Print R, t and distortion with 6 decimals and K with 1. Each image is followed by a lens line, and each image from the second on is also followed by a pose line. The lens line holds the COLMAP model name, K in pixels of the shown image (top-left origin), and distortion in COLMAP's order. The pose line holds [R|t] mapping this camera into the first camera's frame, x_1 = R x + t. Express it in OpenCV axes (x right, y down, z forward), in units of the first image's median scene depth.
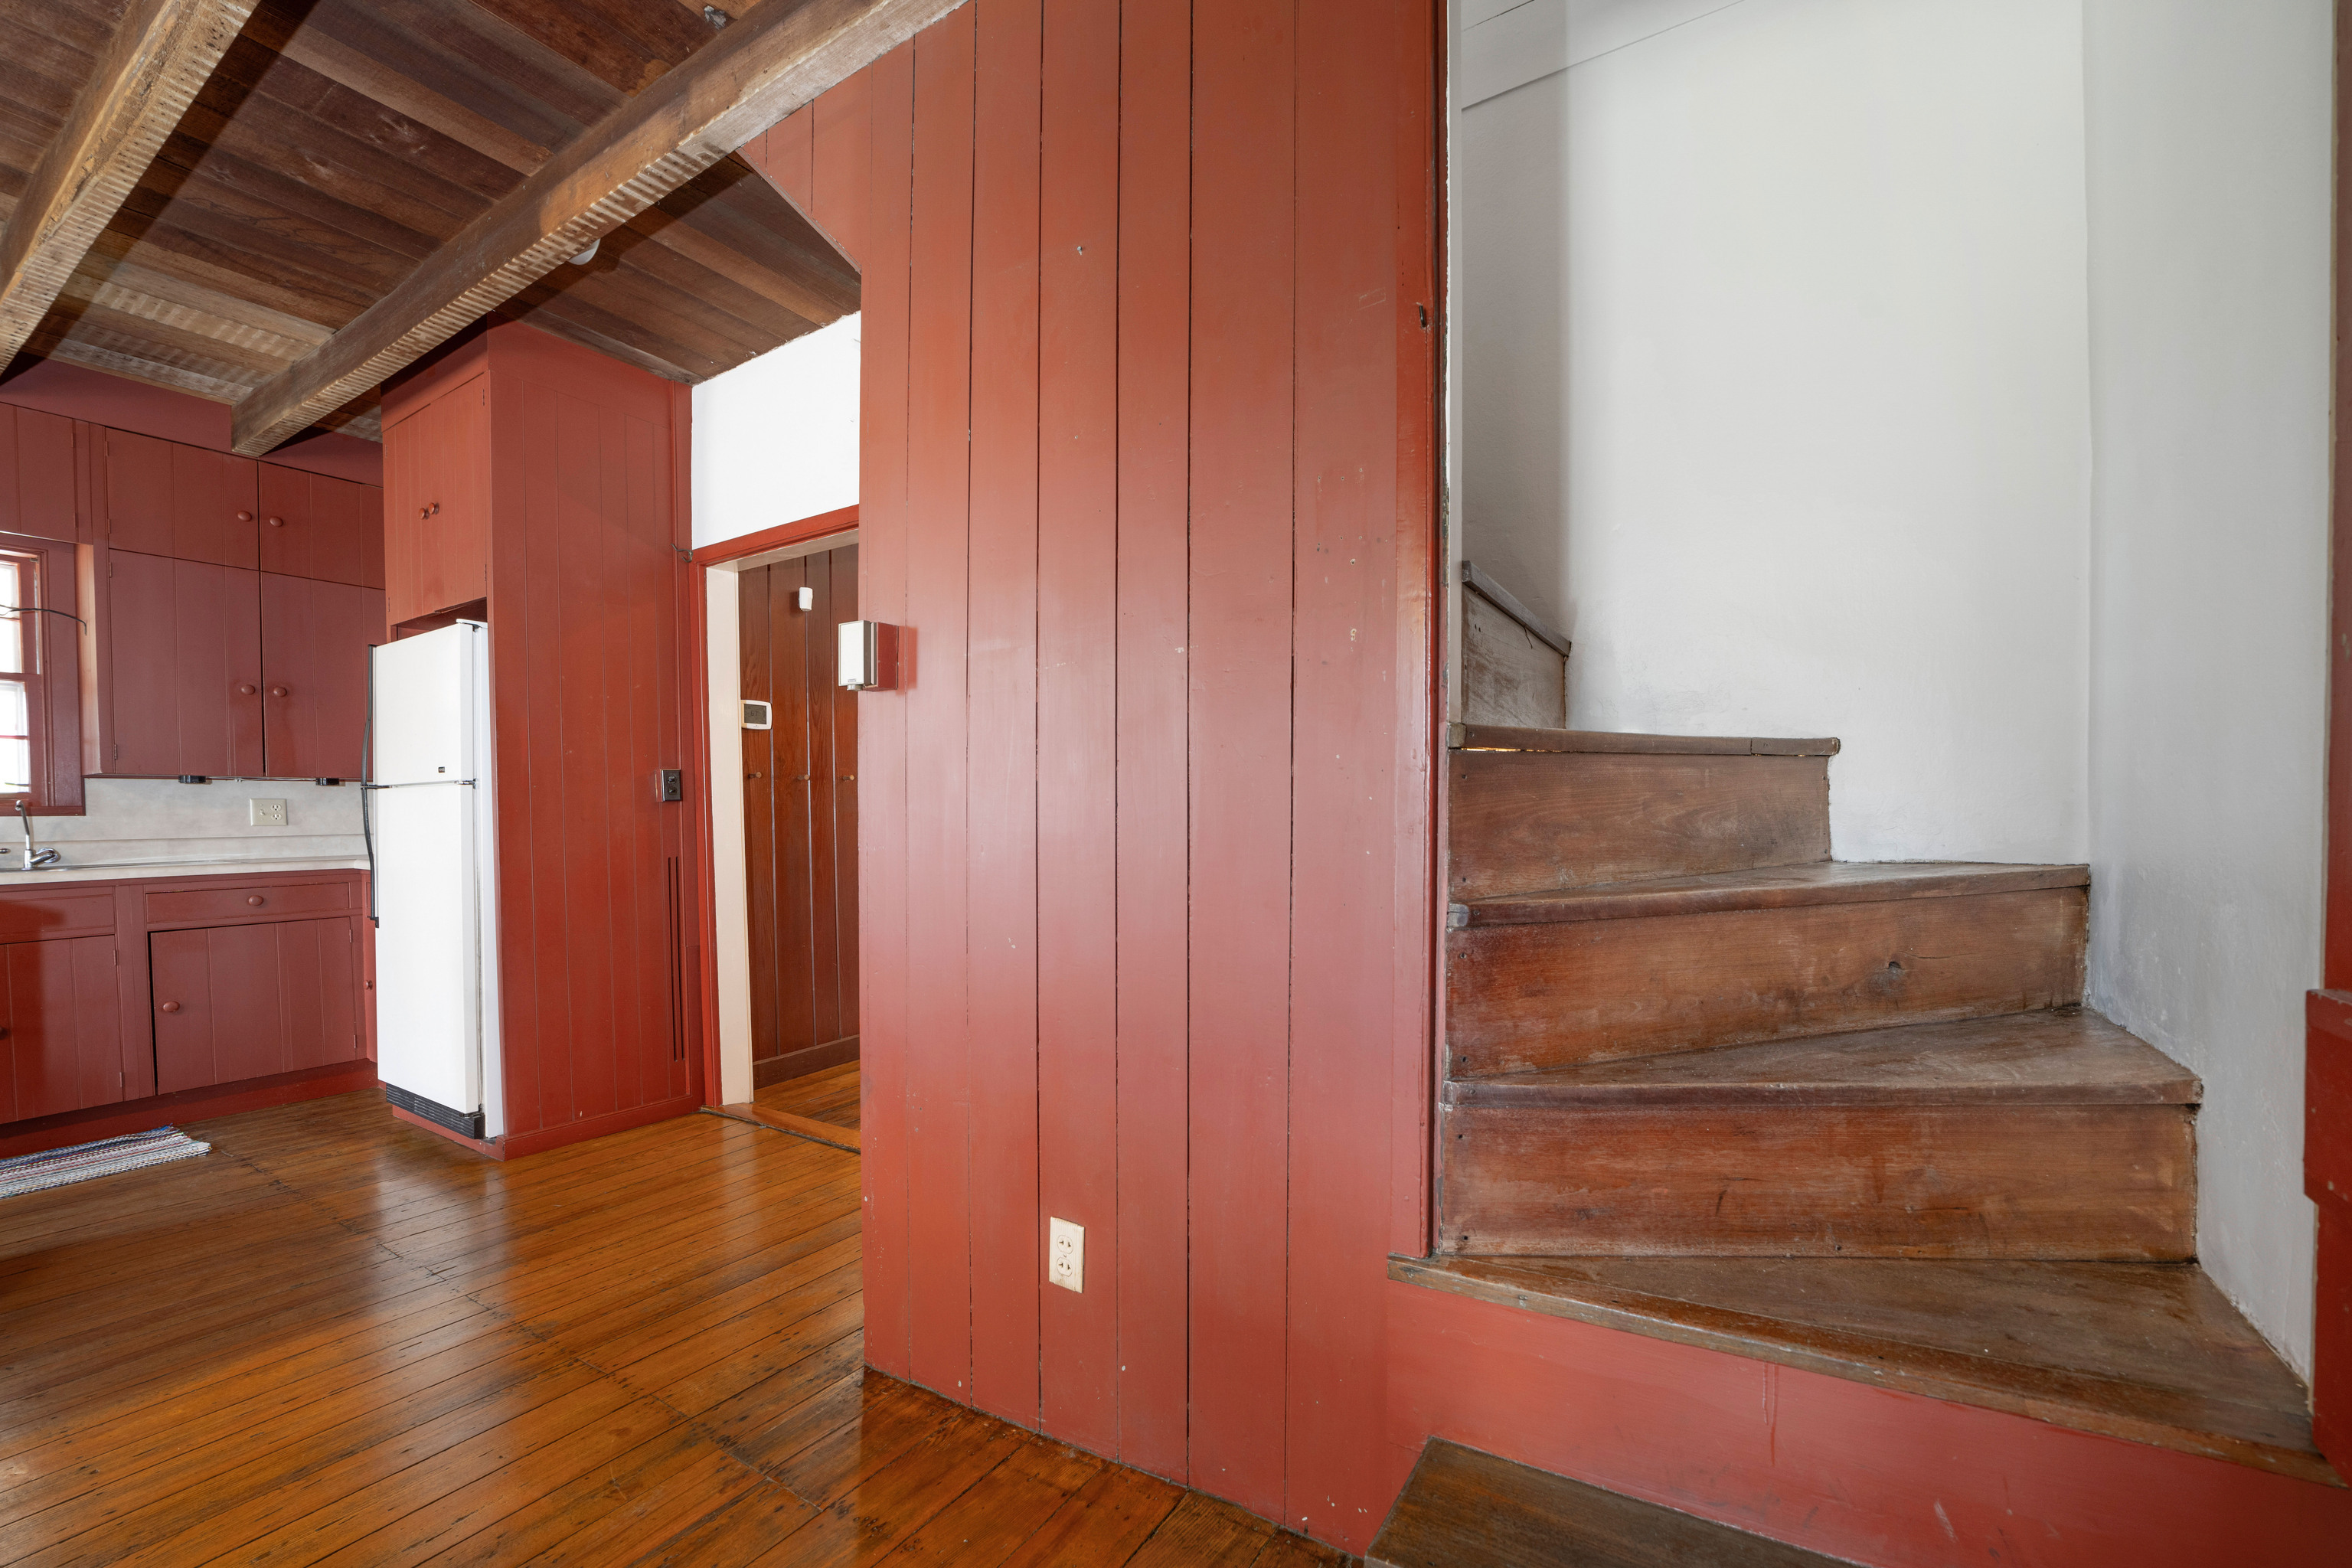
lens RADIAL K [[940.8, 0, 1180.8], [0, 940.8, 833.2], [0, 0, 1]] dist [-0.036105, 0.009174]
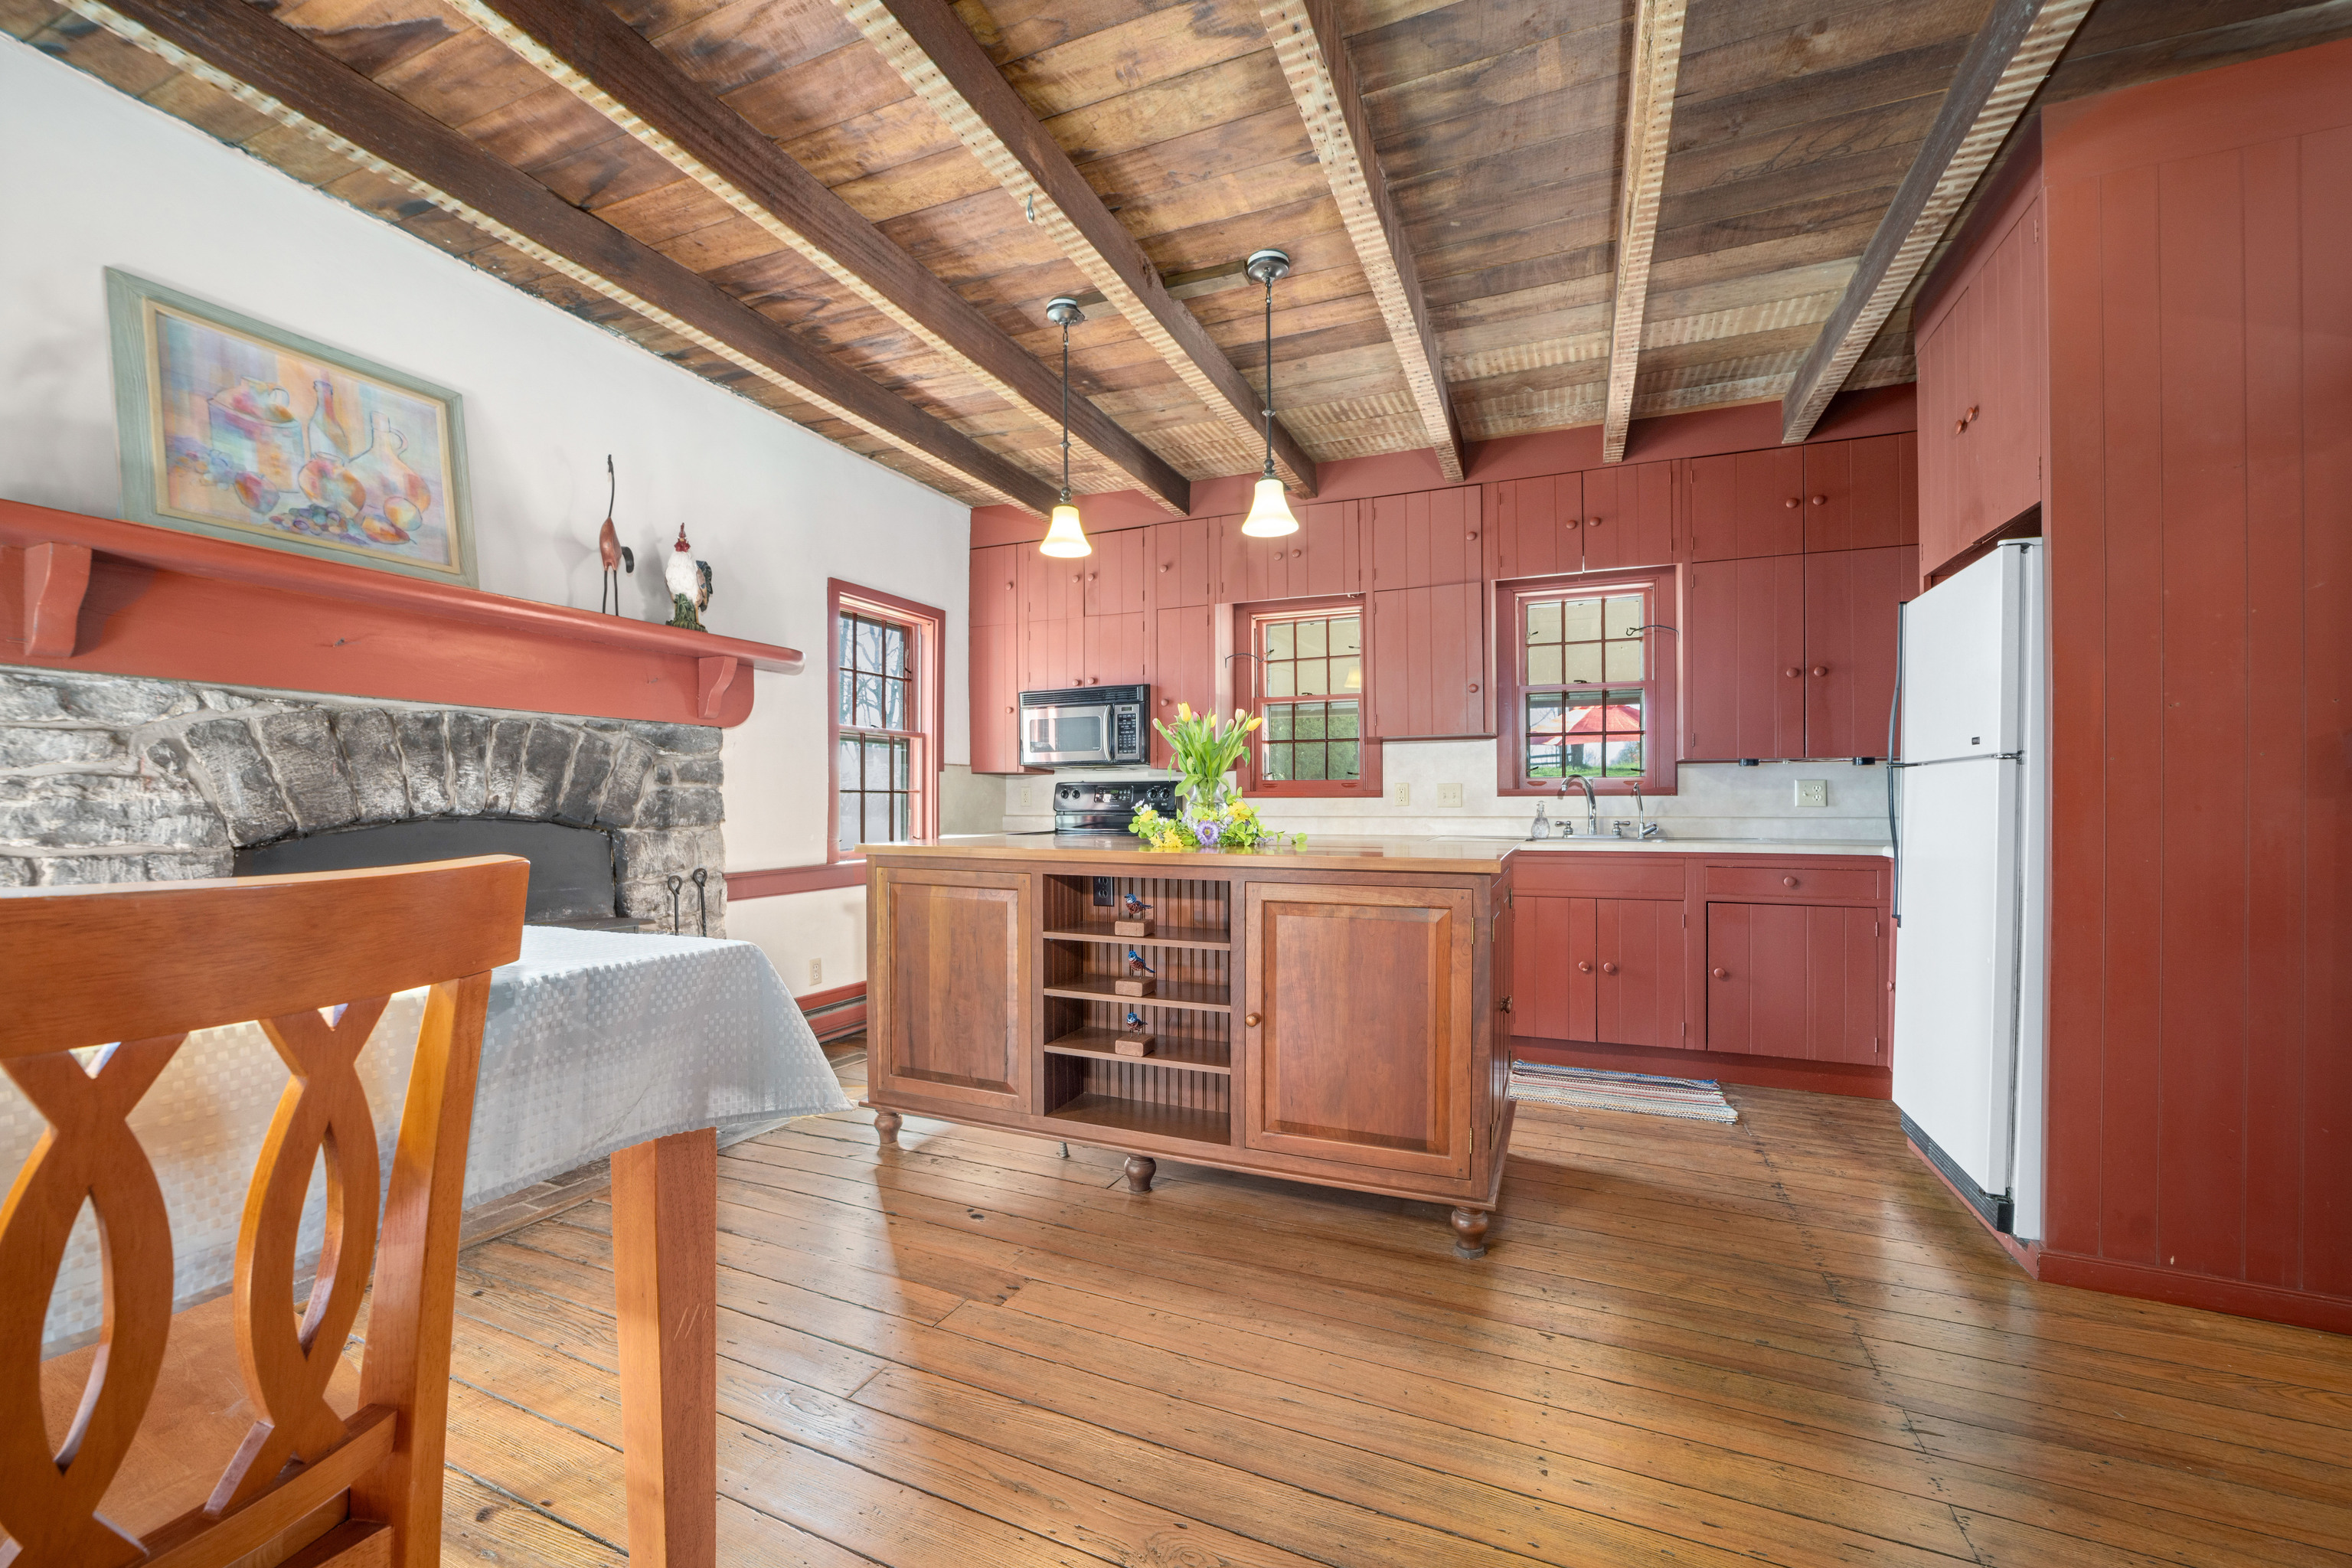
lens RADIAL K [[953.5, 0, 1175.7], [0, 953.5, 804.4], [0, 0, 1]] dist [-0.026574, 0.005518]
pose [[0.168264, 0.013532, -0.985649, -0.120509], [-0.022303, 0.999702, 0.009918, -0.007042], [0.985490, 0.020314, 0.168515, 0.183127]]
